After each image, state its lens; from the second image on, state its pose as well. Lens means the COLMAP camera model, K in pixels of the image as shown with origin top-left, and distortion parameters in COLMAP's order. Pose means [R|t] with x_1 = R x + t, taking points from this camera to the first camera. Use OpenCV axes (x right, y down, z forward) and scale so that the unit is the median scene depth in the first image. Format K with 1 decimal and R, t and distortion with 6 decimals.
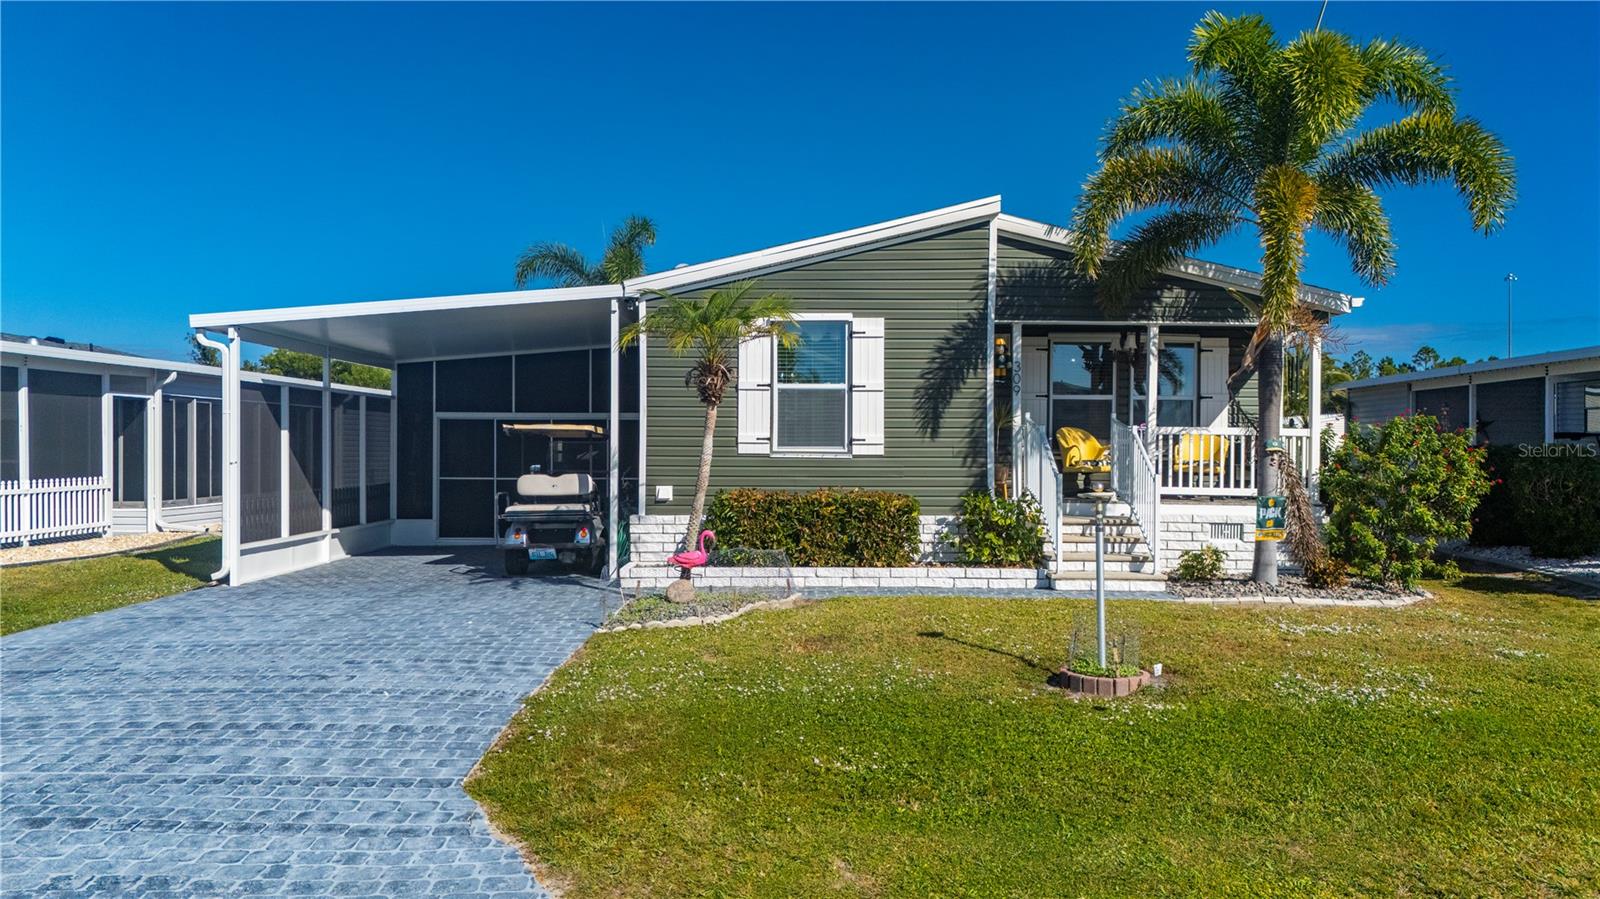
lens RADIAL K [[1193.2, 0, 812.1], [0, 1193.2, 458.4], [0, 0, 1]] dist [0.066411, -0.054224]
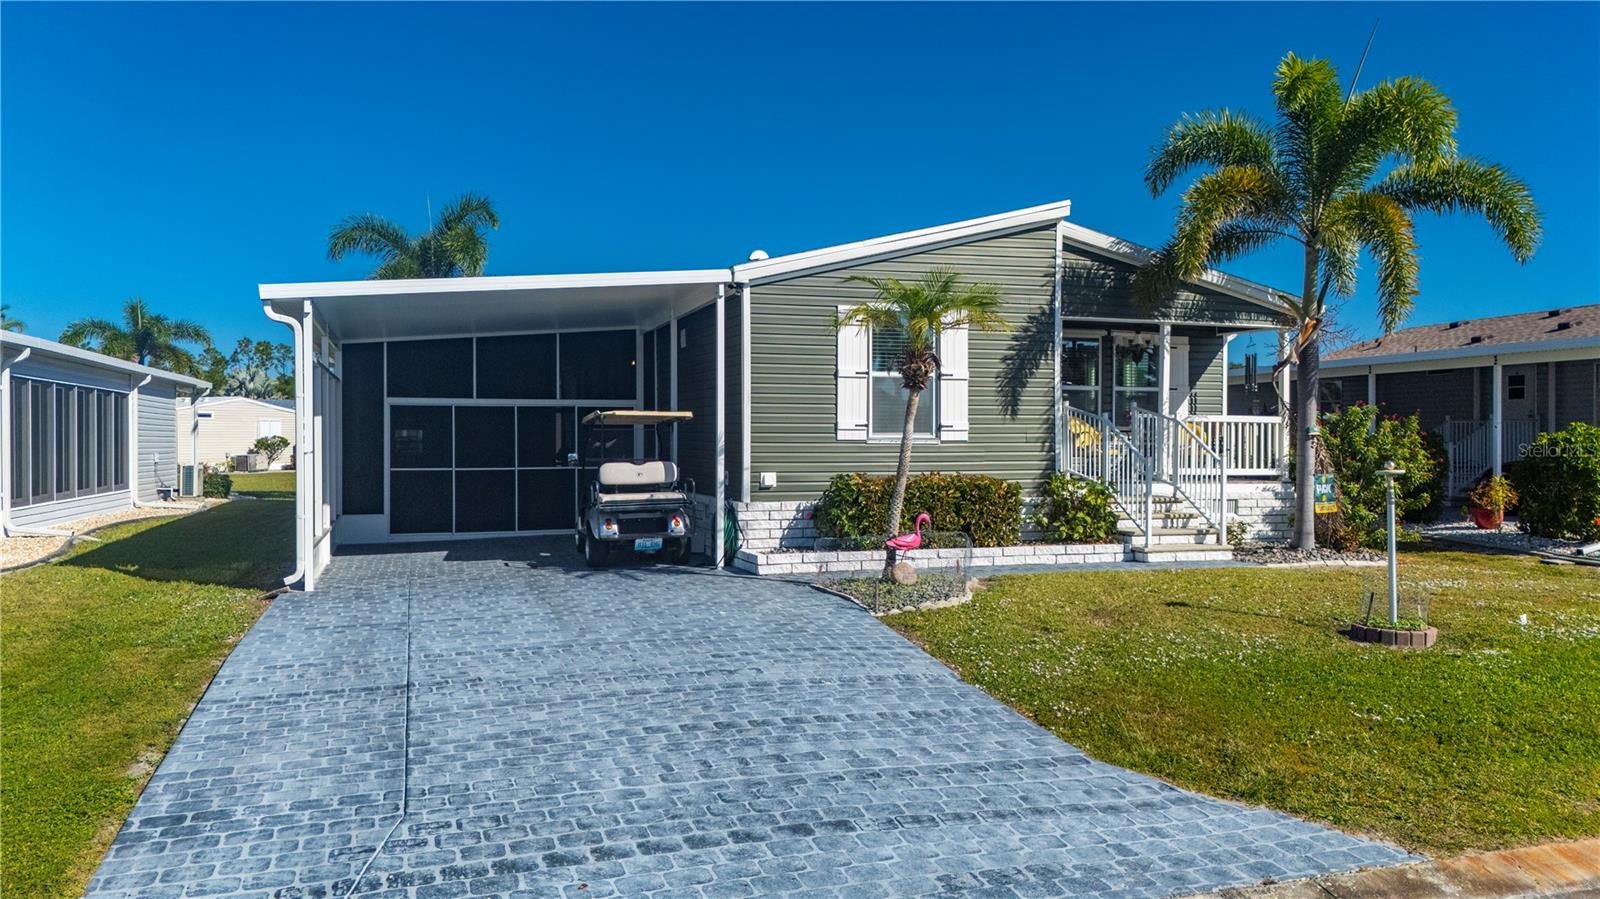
lens RADIAL K [[1173.3, 0, 798.5], [0, 1173.3, 443.5], [0, 0, 1]] dist [0.080443, -0.081555]
pose [[0.952262, -0.004817, 0.305243, -0.400227], [0.005998, 0.999978, -0.002930, 0.001843], [-0.305222, 0.004621, 0.952270, 0.057121]]
